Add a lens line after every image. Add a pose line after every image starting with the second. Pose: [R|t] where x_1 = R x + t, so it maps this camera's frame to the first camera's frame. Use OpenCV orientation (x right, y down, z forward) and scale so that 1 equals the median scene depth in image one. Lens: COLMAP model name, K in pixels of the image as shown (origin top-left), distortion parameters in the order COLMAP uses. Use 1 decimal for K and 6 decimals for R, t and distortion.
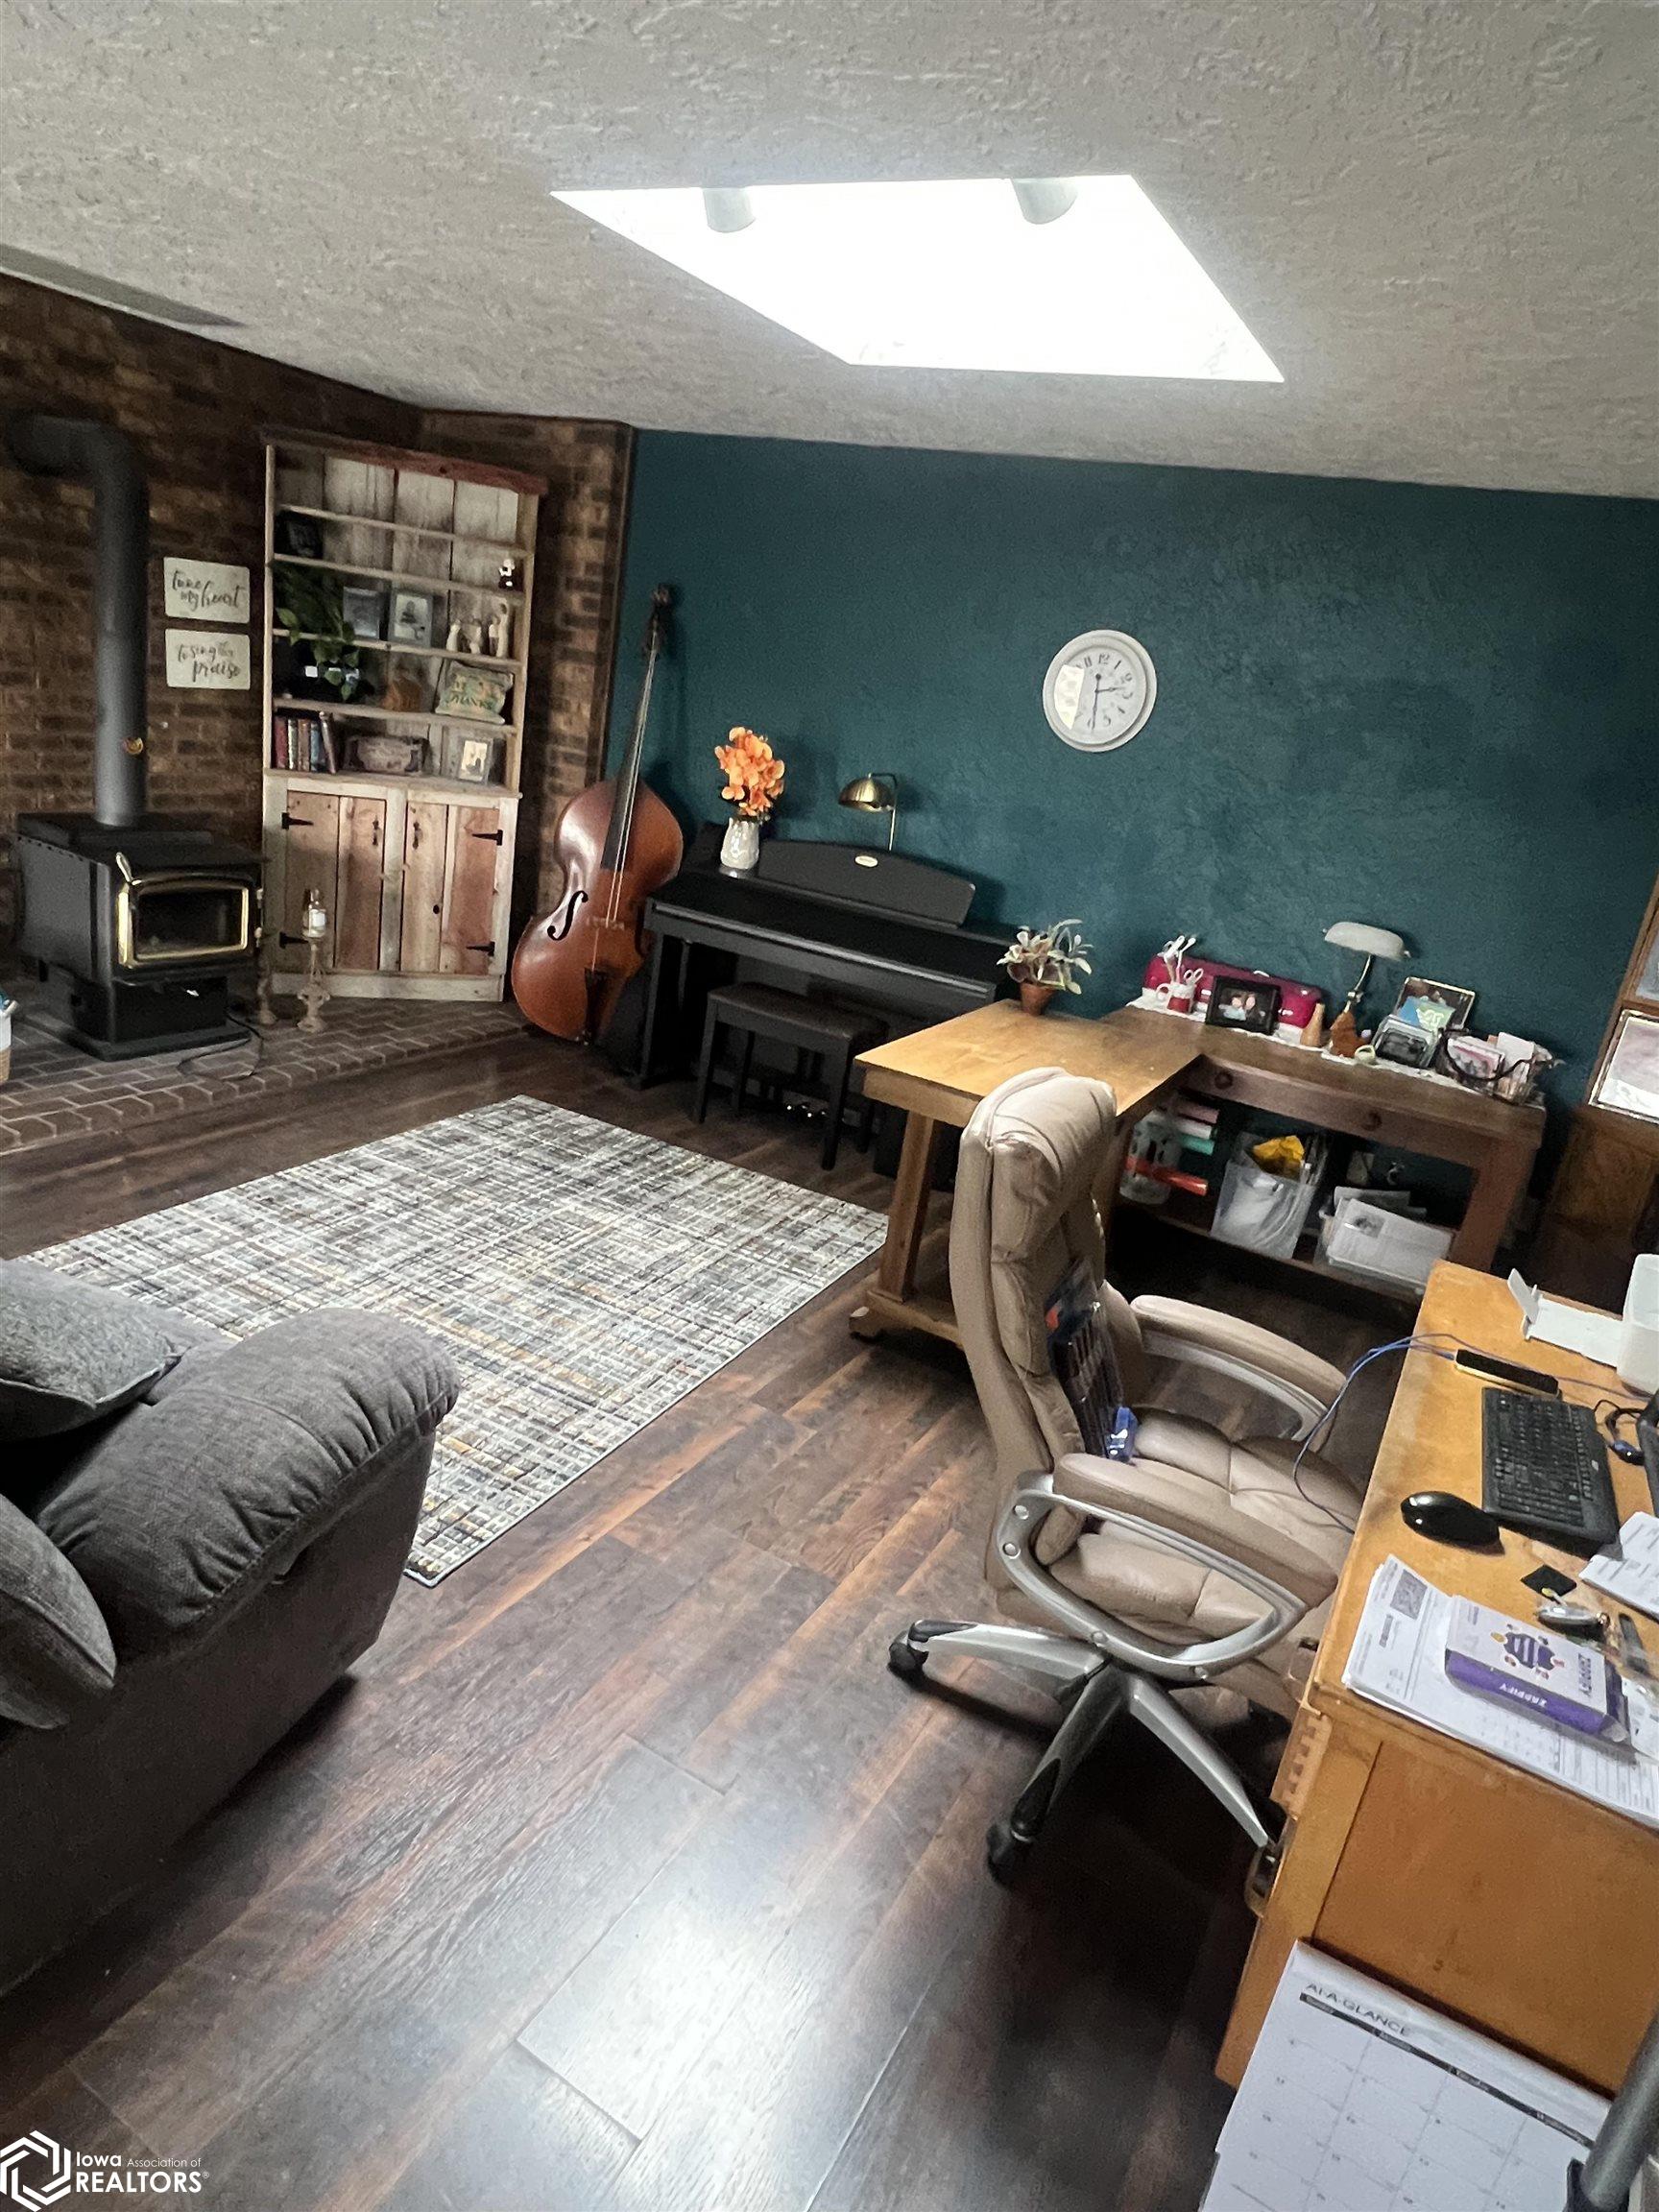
lens RADIAL K [[1302.0, 0, 829.5], [0, 1302.0, 1106.0], [0, 0, 1]] dist [-0.002213, -0.001485]
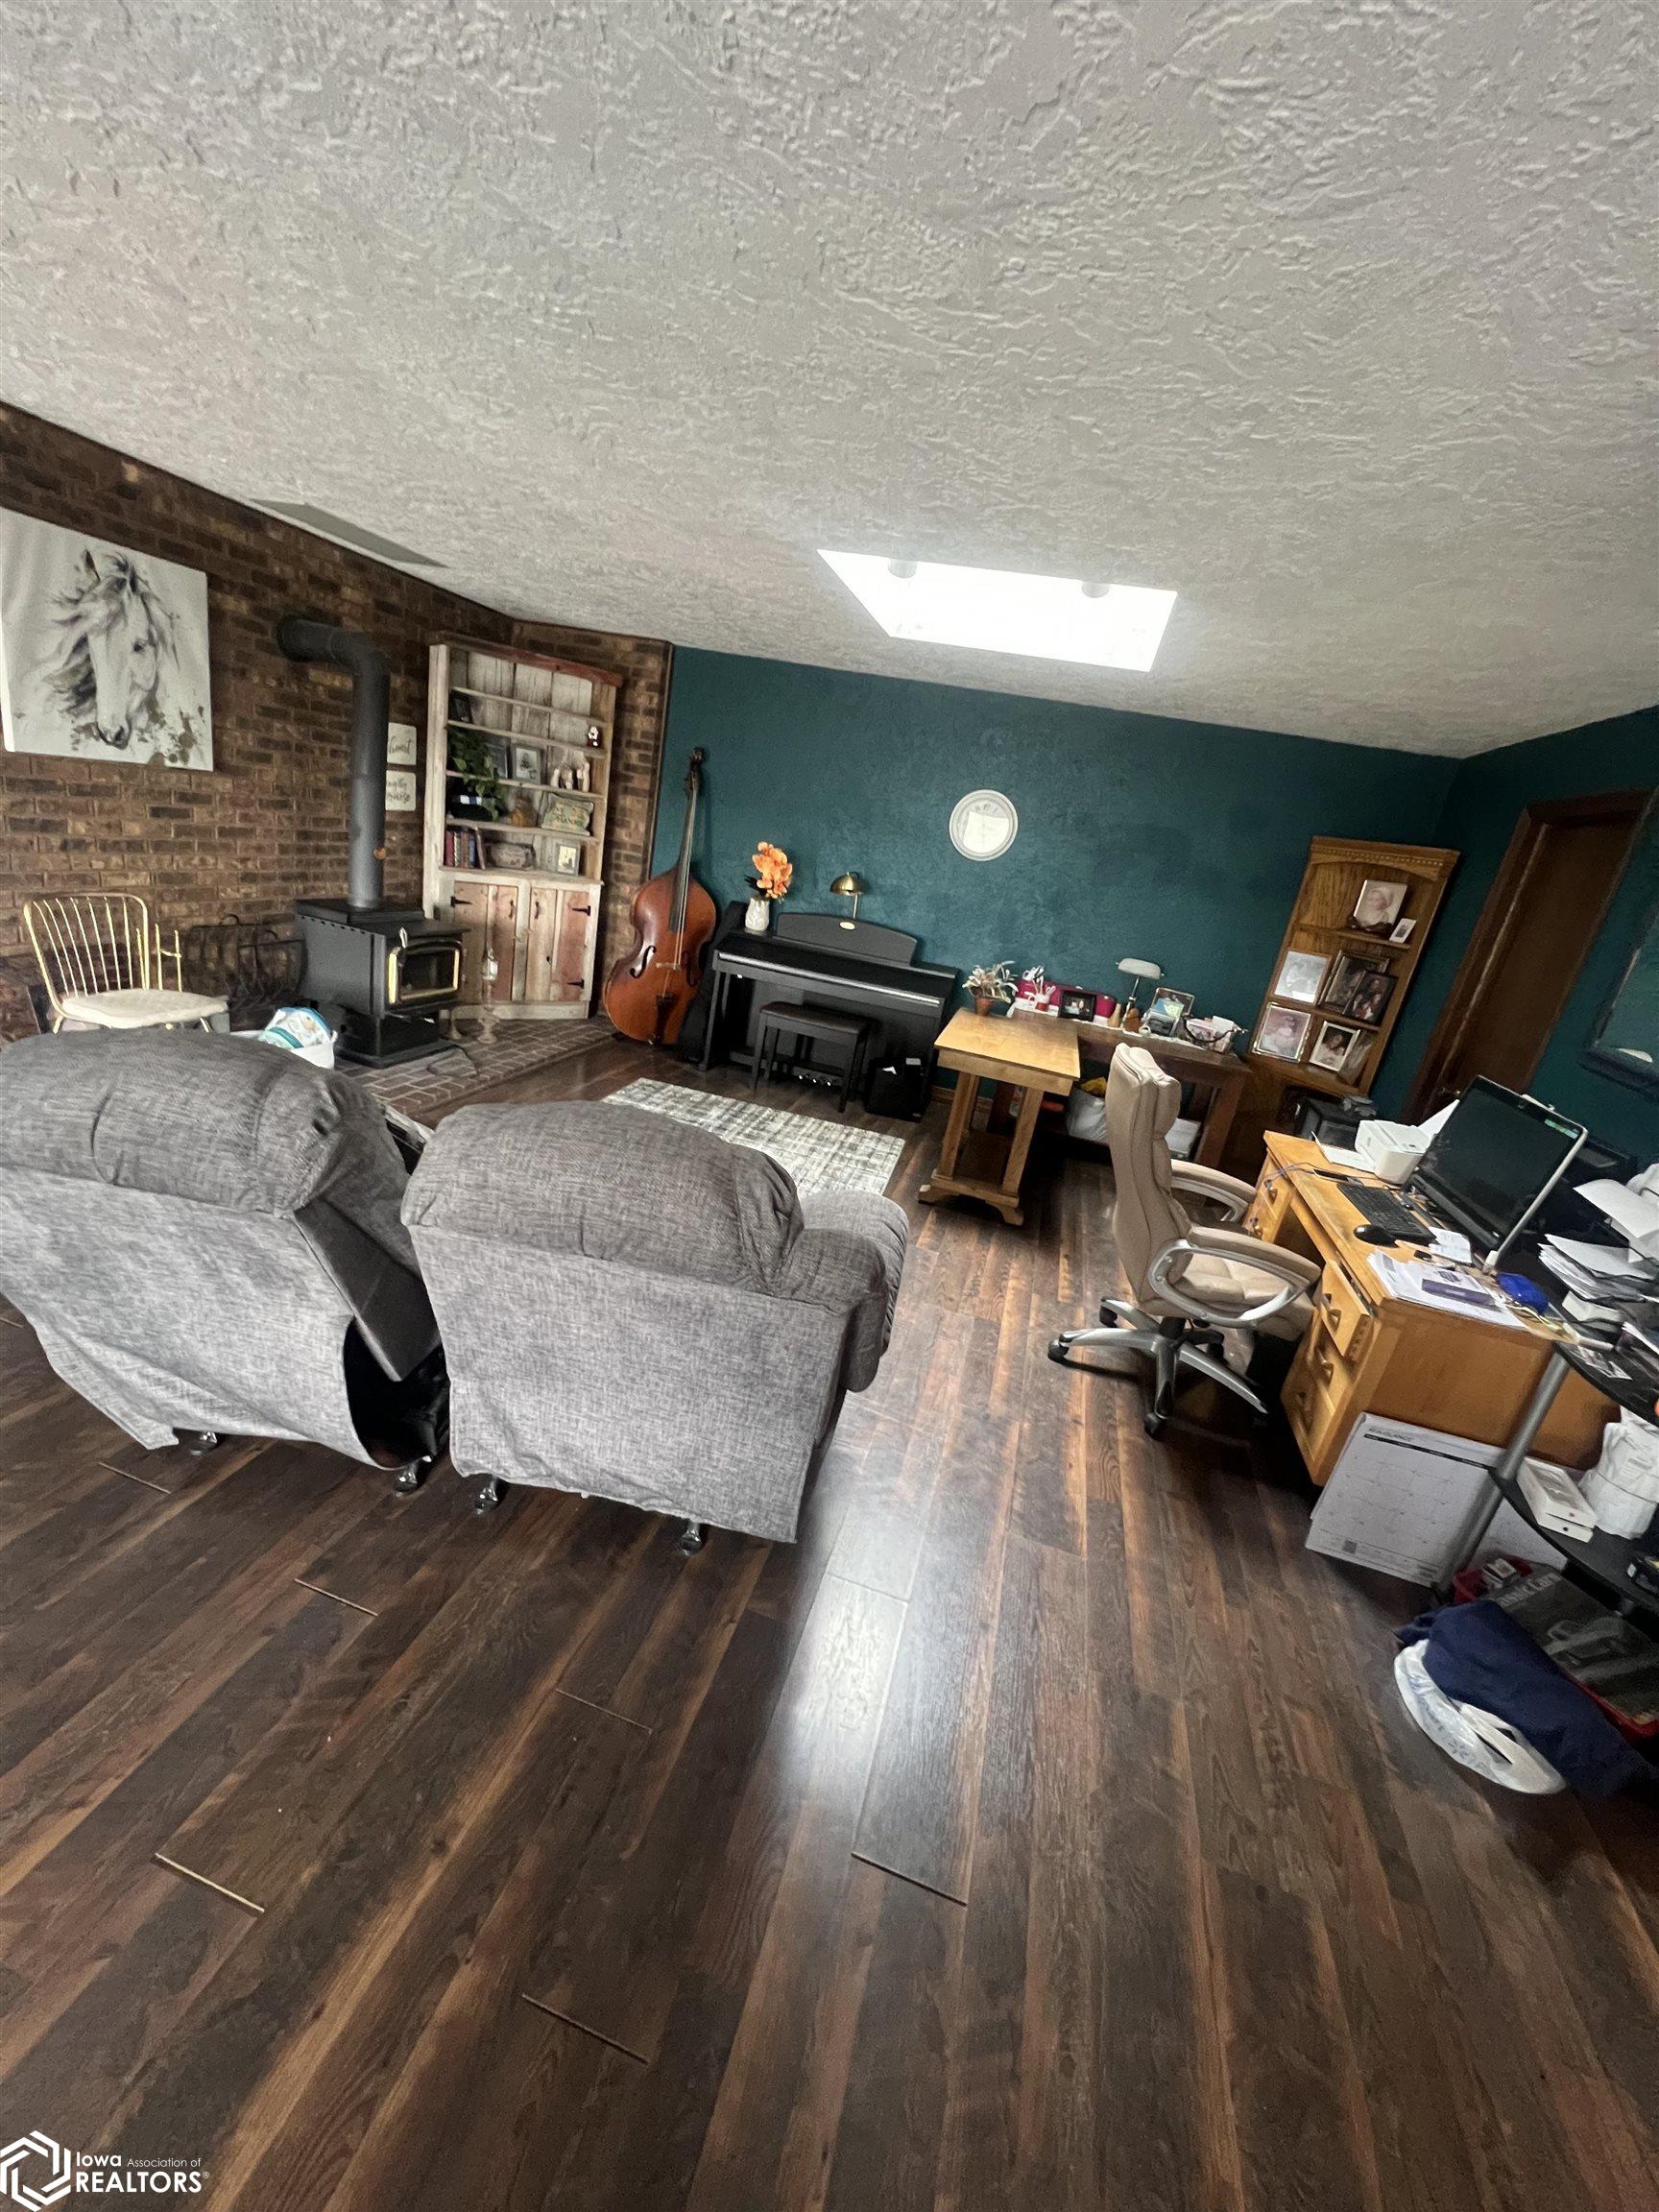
lens RADIAL K [[879.4, 0, 824.2], [0, 879.4, 1112.6], [0, 0, 1]] dist [-0.000394, -0.000138]
pose [[0.969765, -0.061697, 0.236111, -0.265398], [0.051684, 0.997491, 0.048371, -0.006208], [-0.238503, -0.034706, 0.970521, -0.082605]]
